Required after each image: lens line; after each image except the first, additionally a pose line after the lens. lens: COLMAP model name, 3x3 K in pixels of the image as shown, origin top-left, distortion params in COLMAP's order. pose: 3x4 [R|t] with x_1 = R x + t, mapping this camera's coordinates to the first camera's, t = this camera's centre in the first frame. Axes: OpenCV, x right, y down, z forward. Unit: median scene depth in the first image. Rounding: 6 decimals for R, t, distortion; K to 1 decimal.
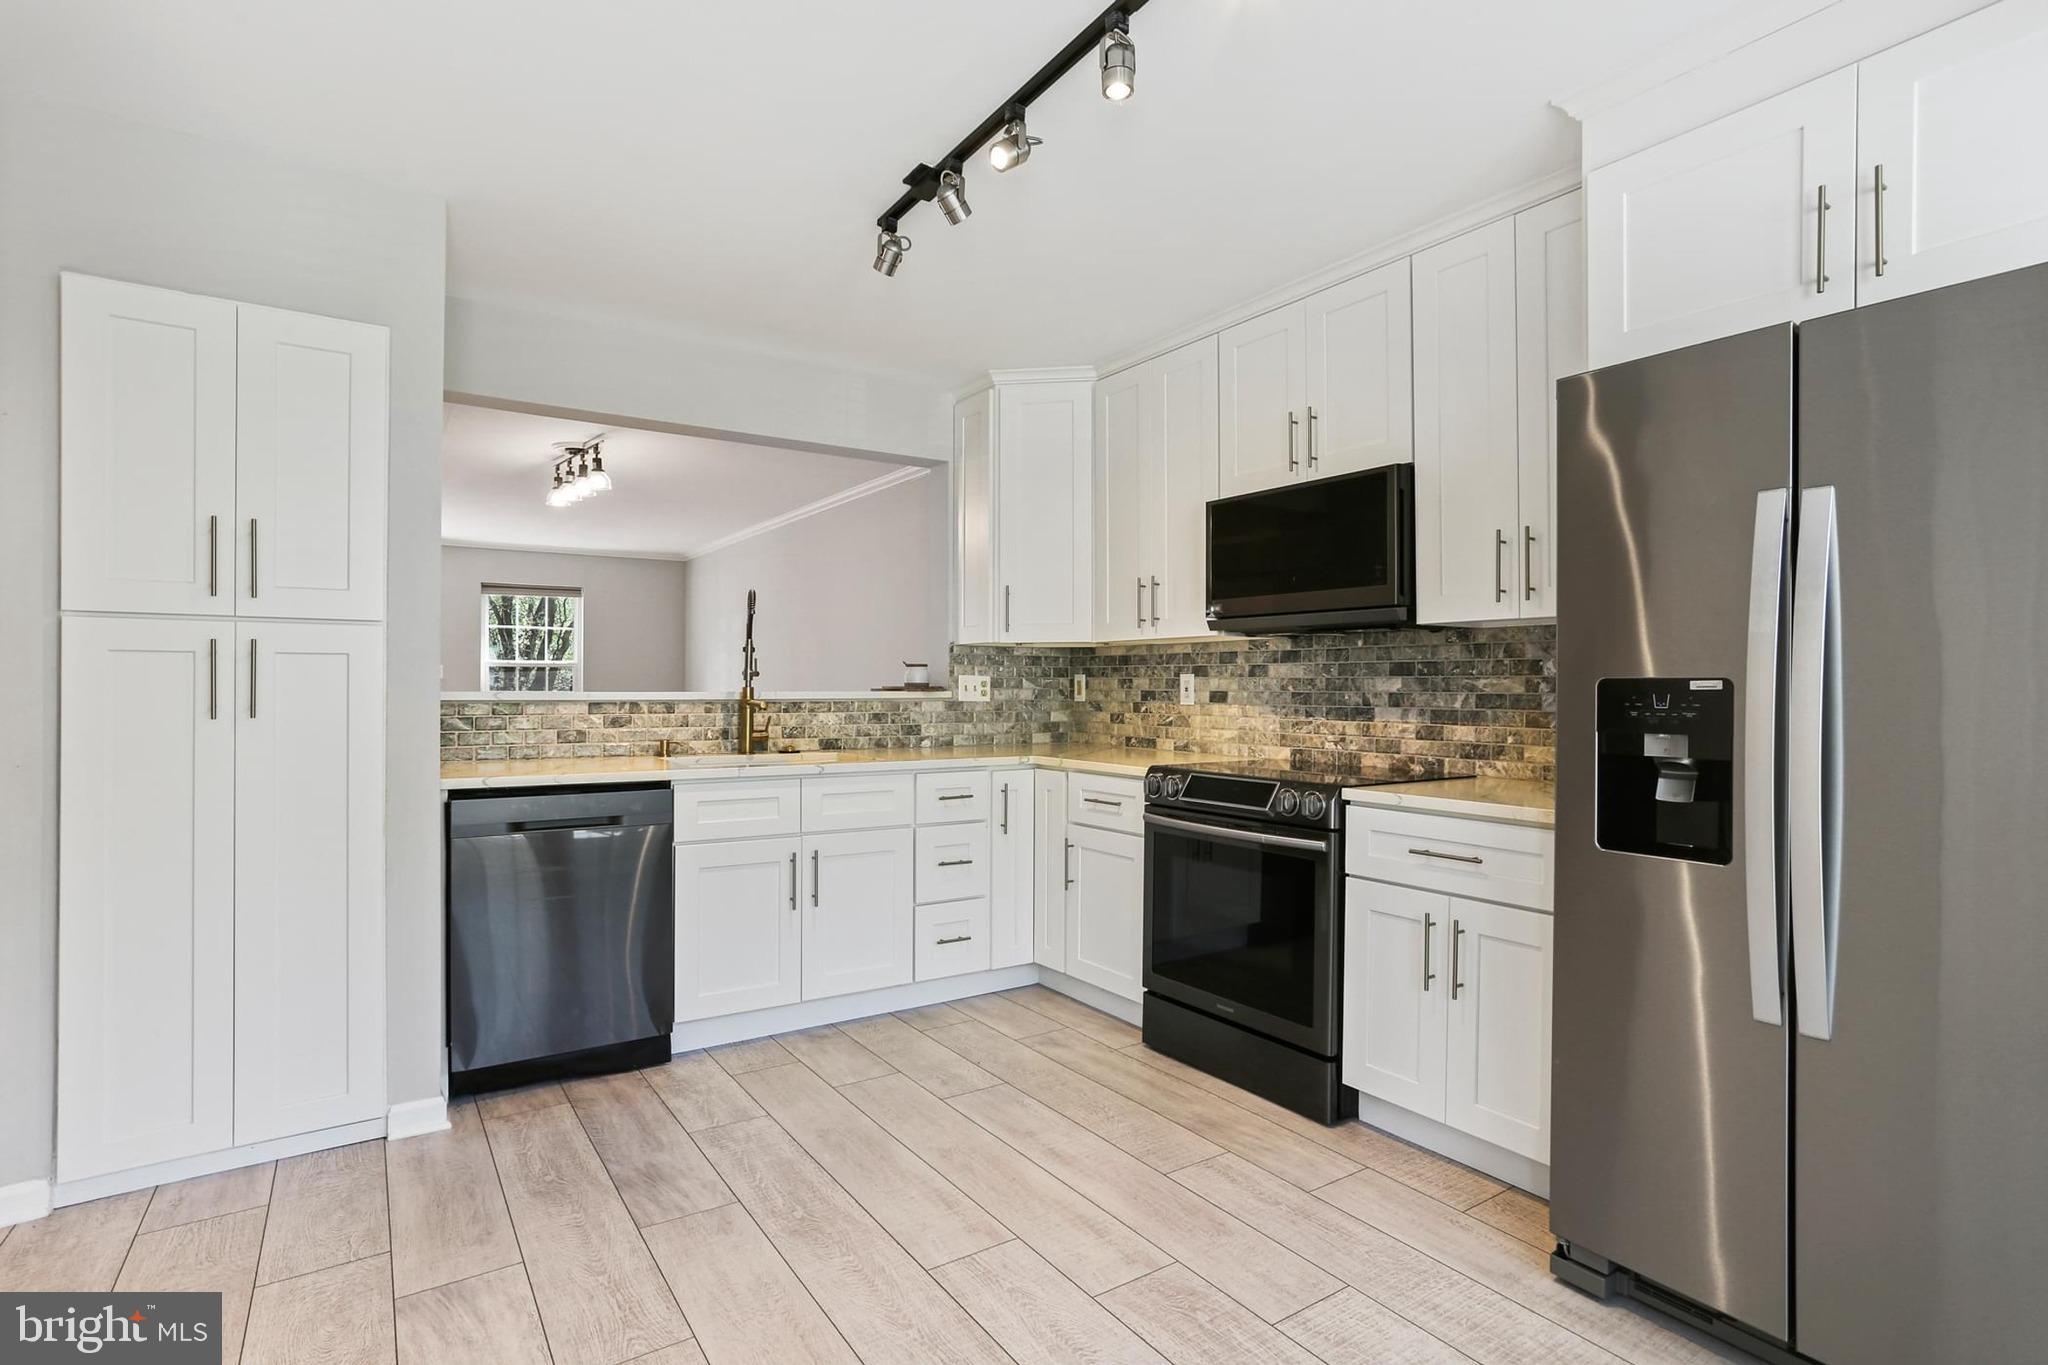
lens RADIAL K [[998.6, 0, 1014.9], [0, 998.6, 689.1], [0, 0, 1]] dist [-0.050549, 0.027159]
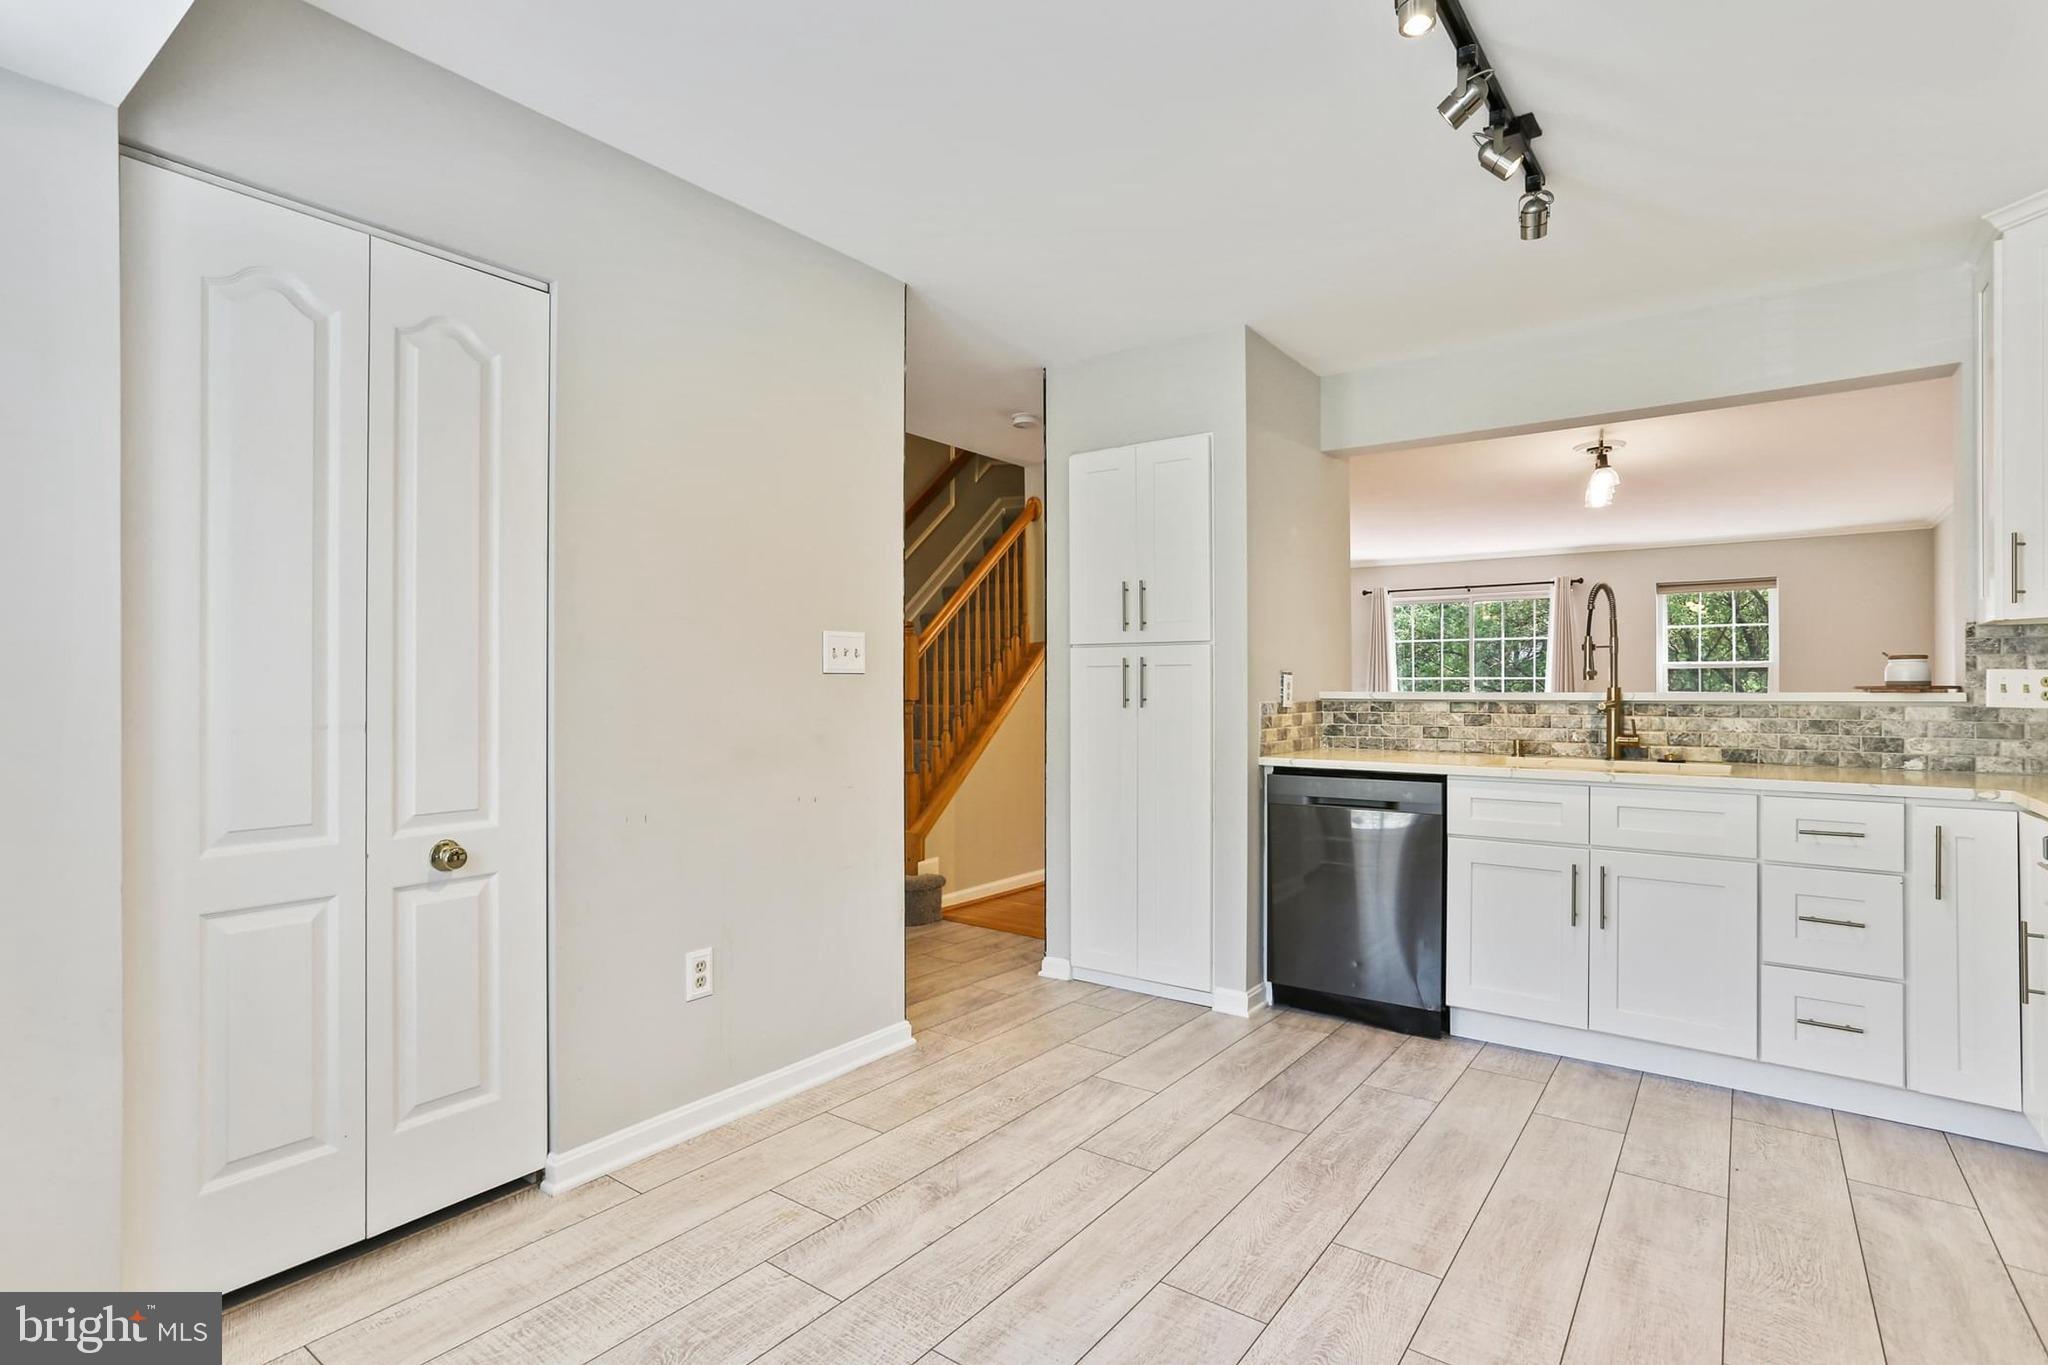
lens RADIAL K [[998.6, 0, 1014.9], [0, 998.6, 689.1], [0, 0, 1]] dist [-0.050549, 0.027159]
pose [[0.327981, -0.001900, -0.944682, 0.427965], [-0.001845, 0.999995, -0.002651, 0.003163], [0.944682, 0.002612, 0.327976, 0.183185]]
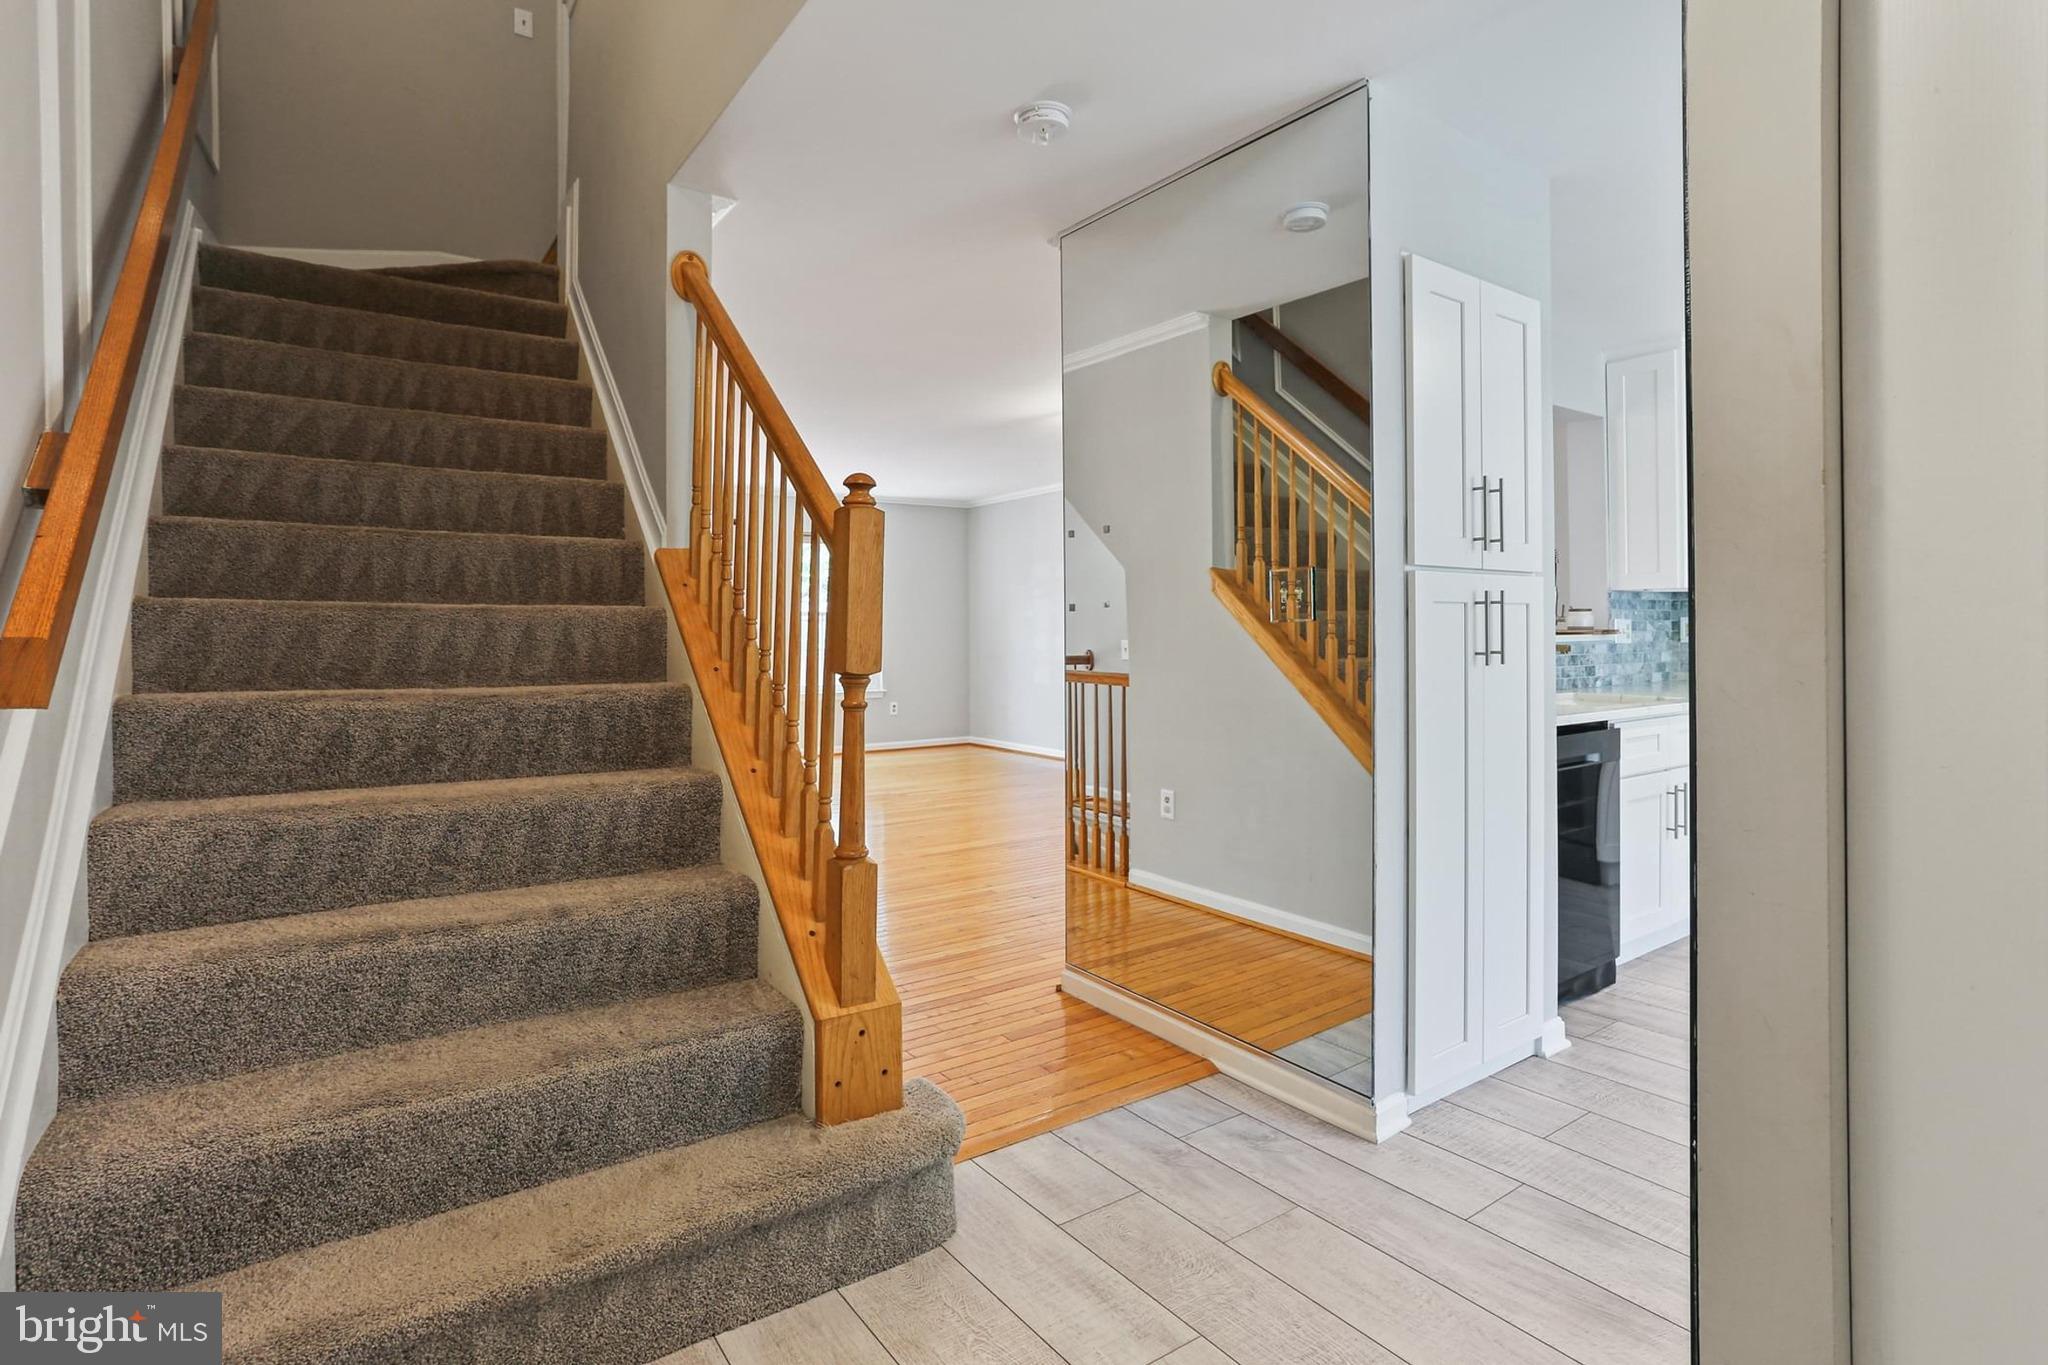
lens RADIAL K [[1017.2, 0, 1020.7], [0, 1017.2, 628.8], [0, 0, 1]] dist [-0.021500, 0.028240]
pose [[0.999221, -0.010296, 0.038094, -0.876114], [0.010501, 0.999931, -0.005189, -0.005372], [-0.038038, 0.005585, 0.999261, -0.063428]]
